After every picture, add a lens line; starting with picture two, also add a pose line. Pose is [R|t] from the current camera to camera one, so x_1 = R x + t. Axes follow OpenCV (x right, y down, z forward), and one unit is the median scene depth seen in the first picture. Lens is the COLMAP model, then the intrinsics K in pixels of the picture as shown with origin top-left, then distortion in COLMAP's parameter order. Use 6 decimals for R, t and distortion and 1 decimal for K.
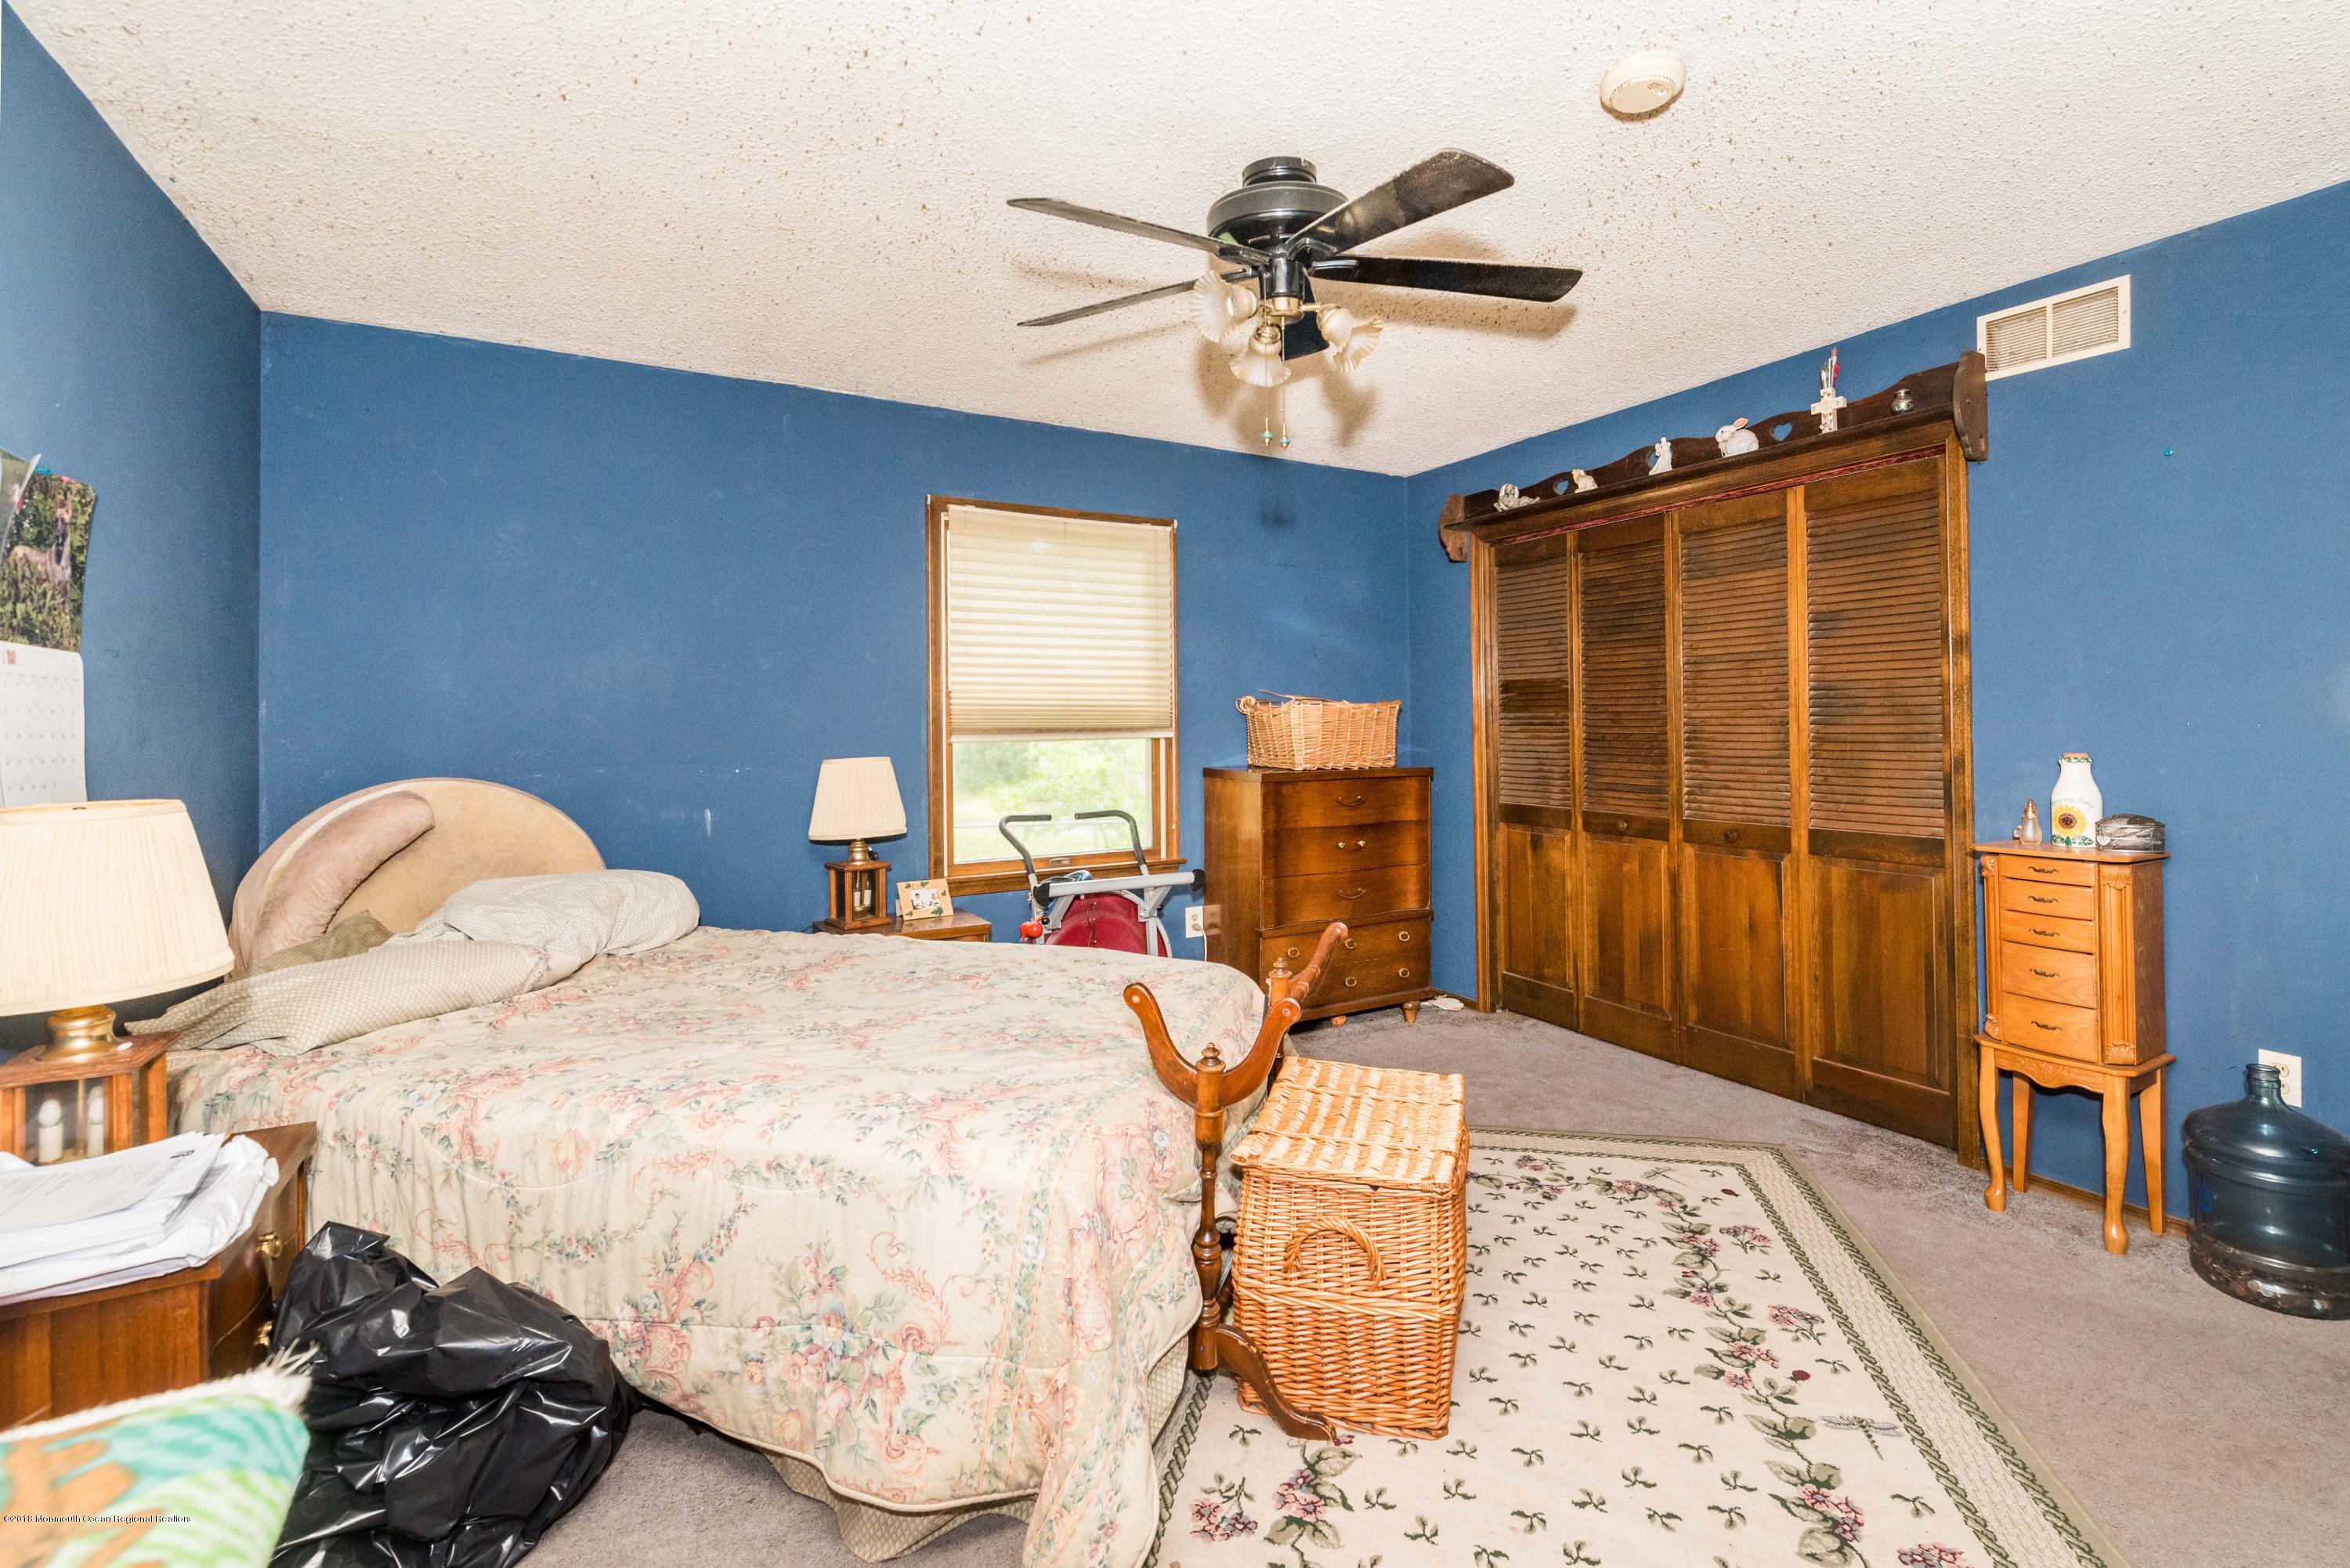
lens RADIAL K [[1041.1, 0, 1175.0], [0, 1041.1, 784.0], [0, 0, 1]] dist [0.005590, 0.000345]
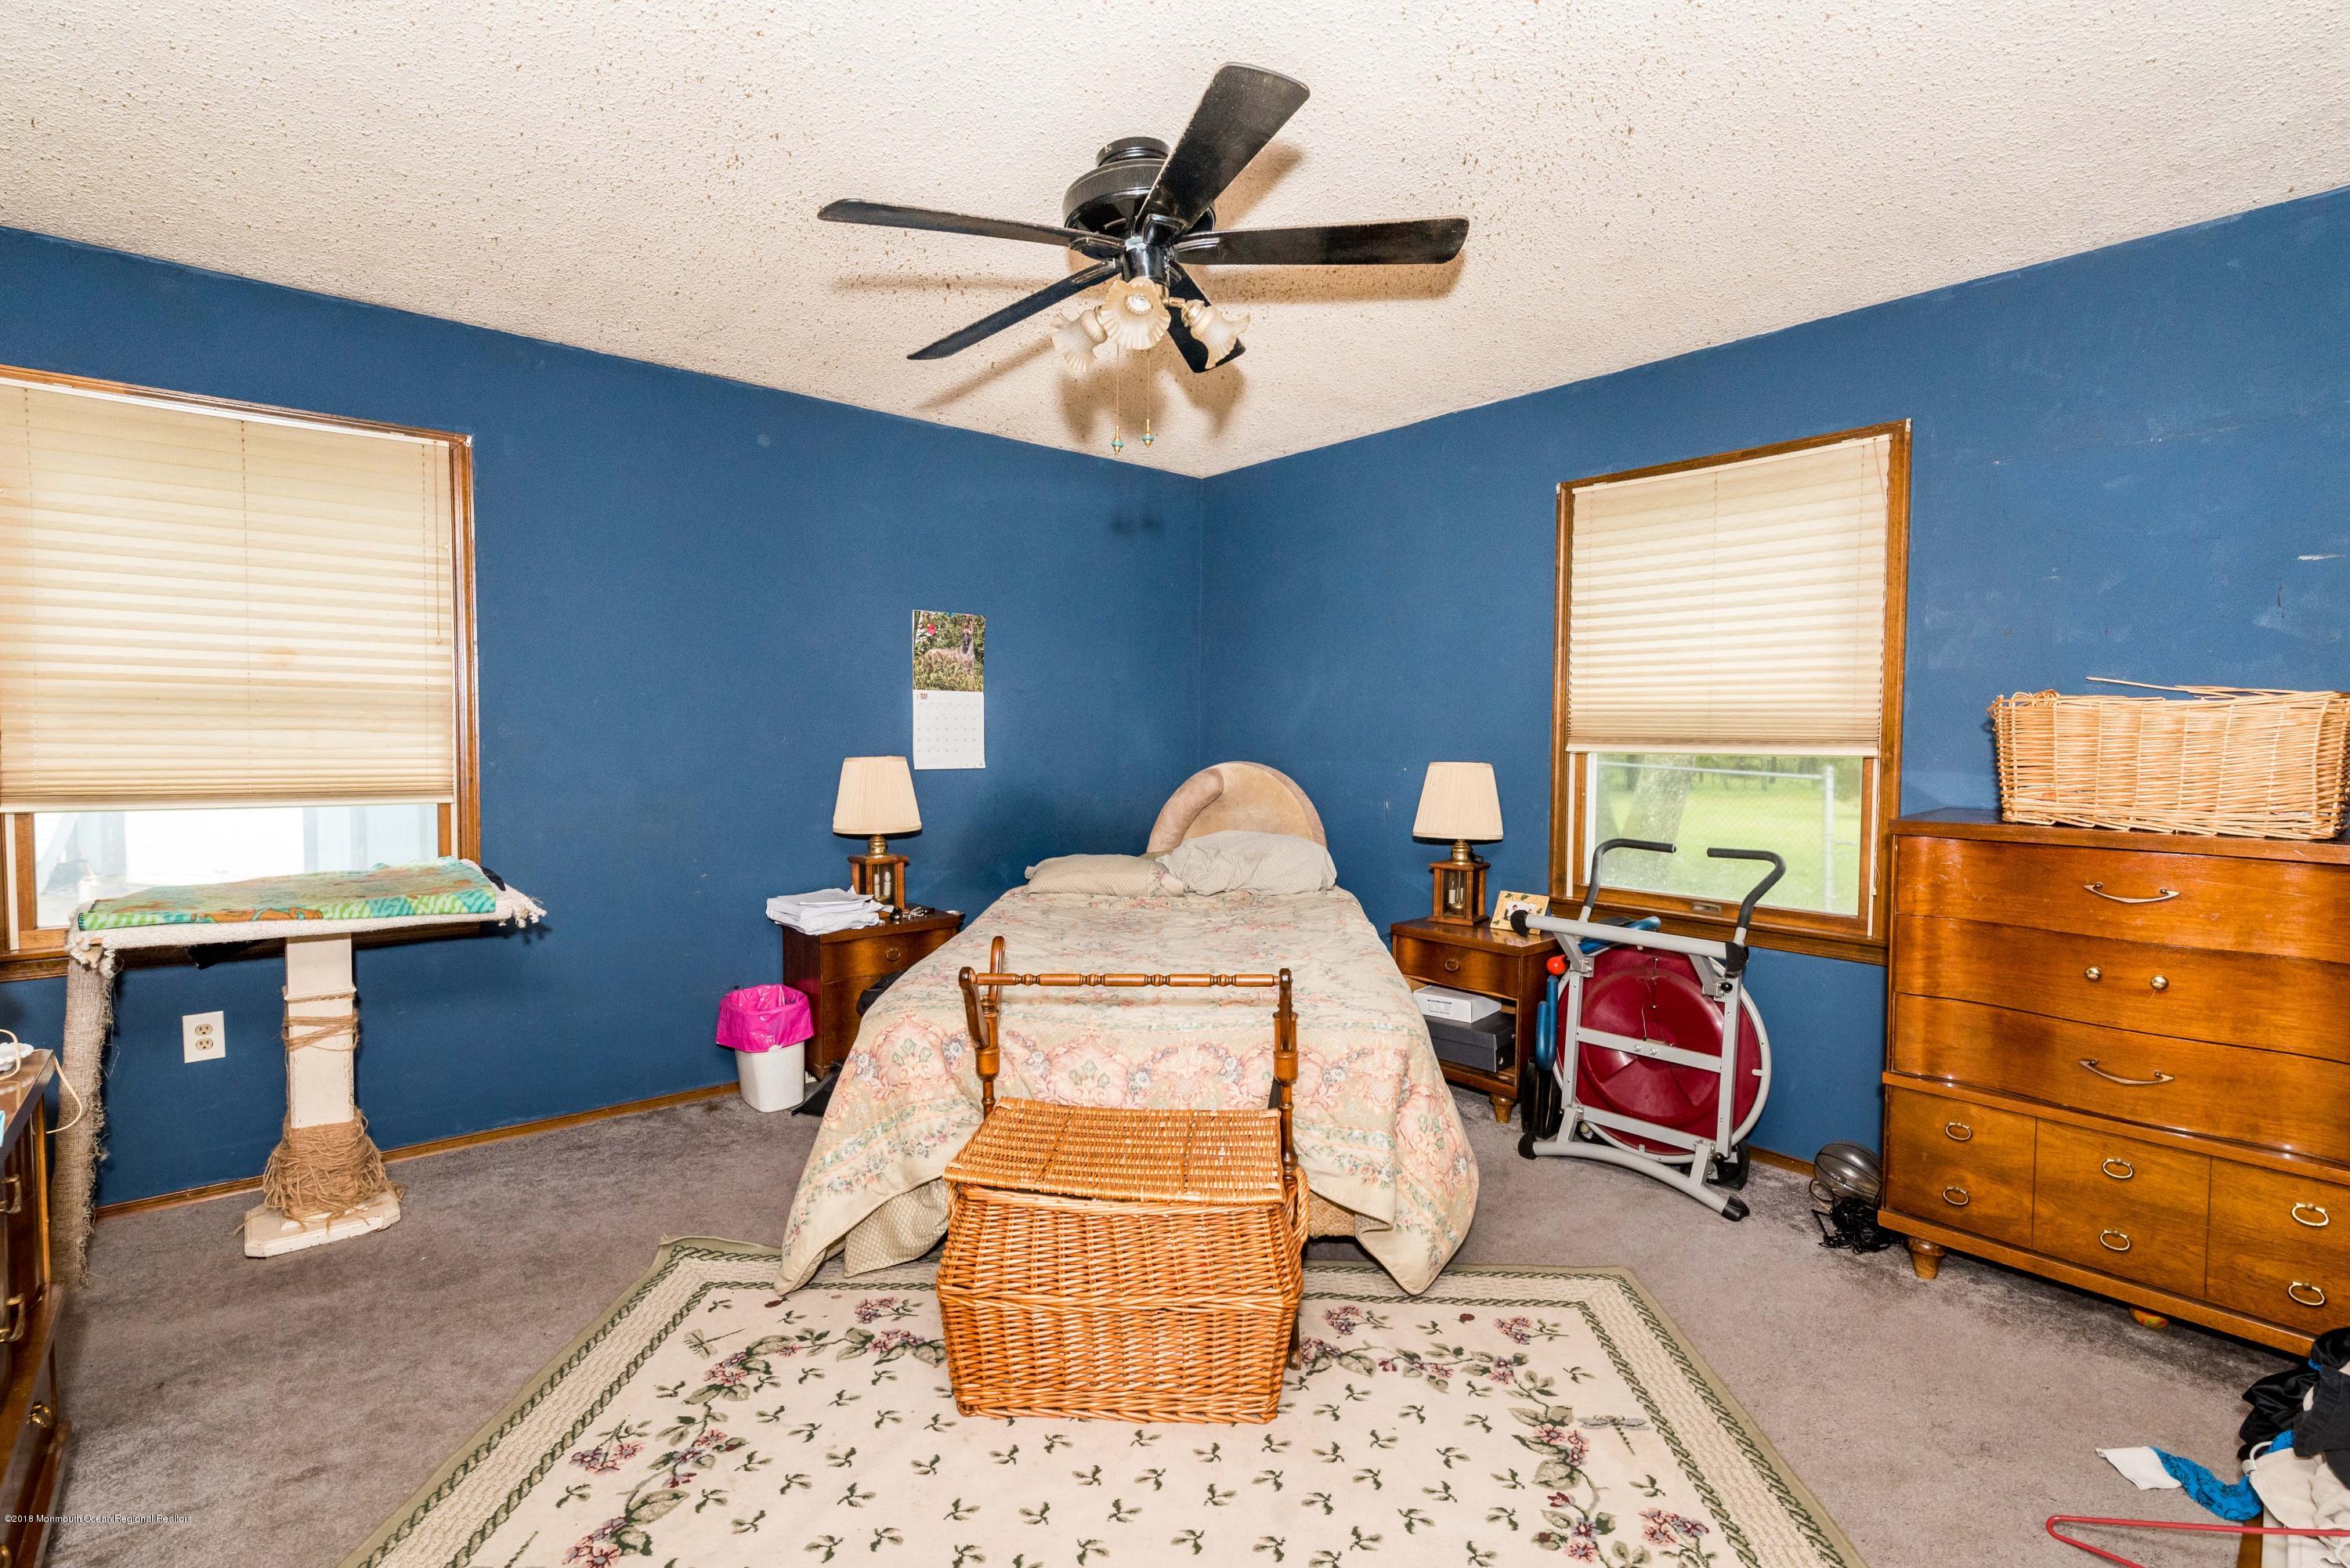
lens RADIAL K [[1041.1, 0, 1175.0], [0, 1041.1, 784.0], [0, 0, 1]] dist [0.005590, 0.000345]
pose [[0.210170, 0.064087, -0.975562, 0.778988], [-0.068991, 0.996334, 0.050589, -0.041618], [0.975228, 0.056672, 0.213821, 0.579642]]
